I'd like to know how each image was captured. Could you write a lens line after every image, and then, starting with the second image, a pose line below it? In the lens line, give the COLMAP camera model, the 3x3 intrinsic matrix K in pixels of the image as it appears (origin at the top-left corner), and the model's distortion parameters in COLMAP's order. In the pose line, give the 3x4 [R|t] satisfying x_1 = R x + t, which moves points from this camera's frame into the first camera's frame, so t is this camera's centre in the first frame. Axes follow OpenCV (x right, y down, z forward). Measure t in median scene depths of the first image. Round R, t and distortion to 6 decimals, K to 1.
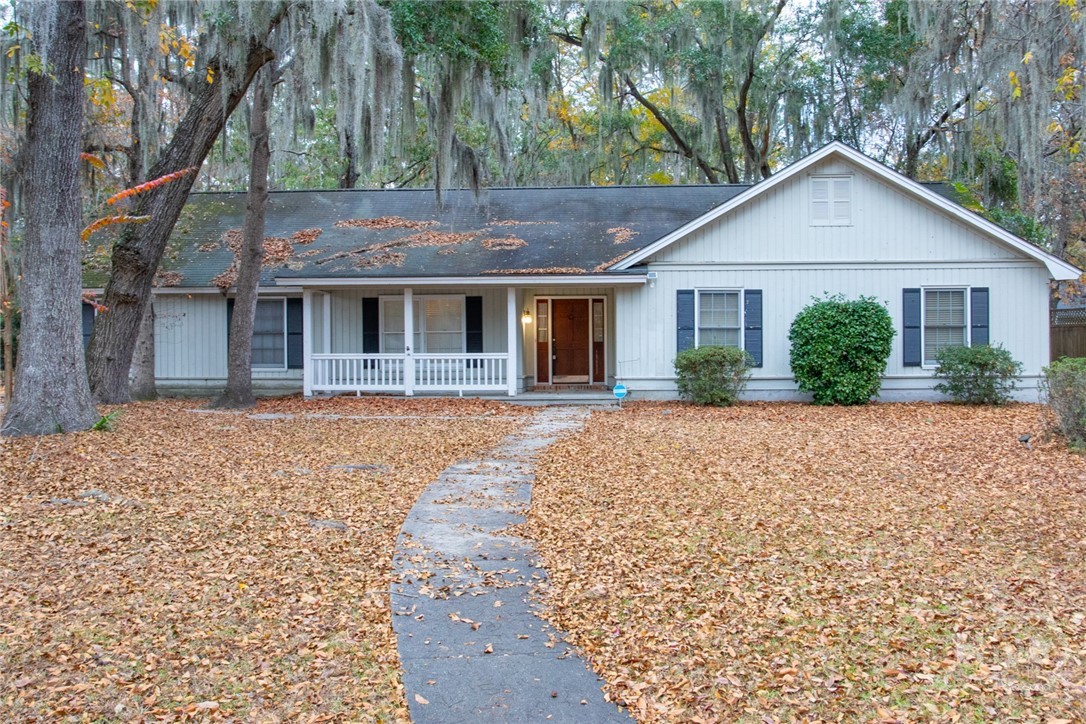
lens RADIAL K [[769.9, 0, 543.0], [0, 769.9, 362.0], [0, 0, 1]] dist [-0.061143, 0.000730]
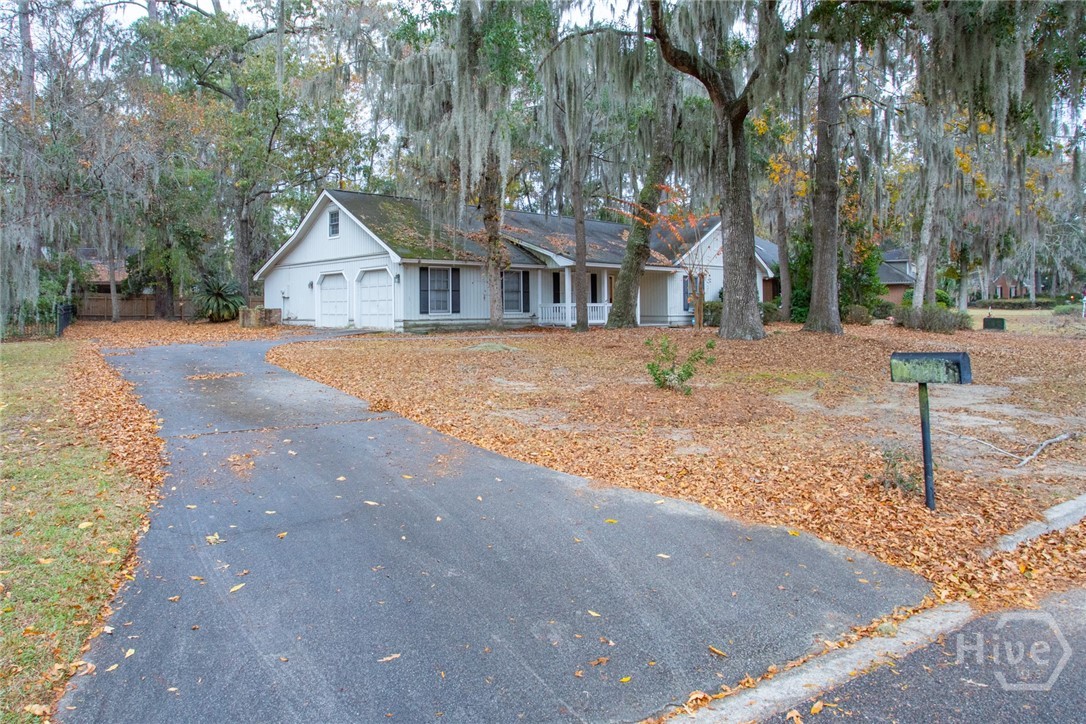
lens RADIAL K [[966.8, 0, 543.0], [0, 966.8, 362.0], [0, 0, 1]] dist [-0.161570, 0.003657]
pose [[0.720784, -0.029359, 0.692538, -1.838696], [0.012347, 0.999488, 0.029521, 0.061648], [-0.693050, -0.012728, 0.720777, -0.652019]]
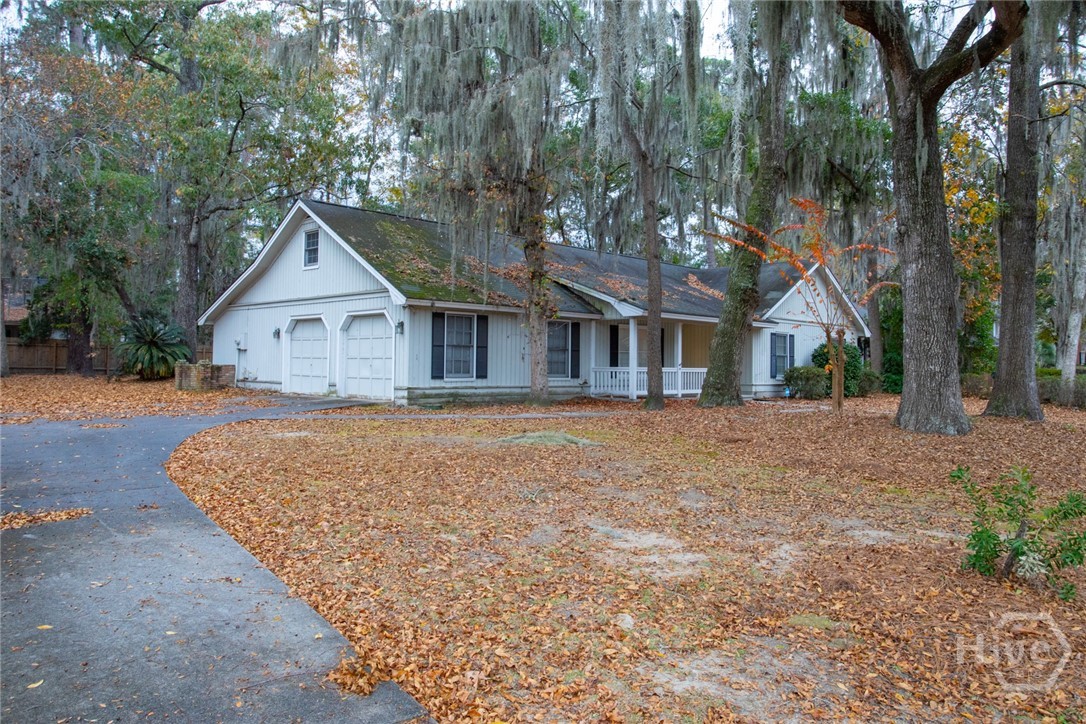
lens RADIAL K [[769.9, 0, 543.0], [0, 769.9, 362.0], [0, 0, 1]] dist [-0.061143, 0.000730]
pose [[0.686619, 0.019141, 0.726765, -1.267847], [-0.007526, 0.999787, -0.019221, 0.006747], [-0.726978, 0.007728, 0.686617, 0.181895]]
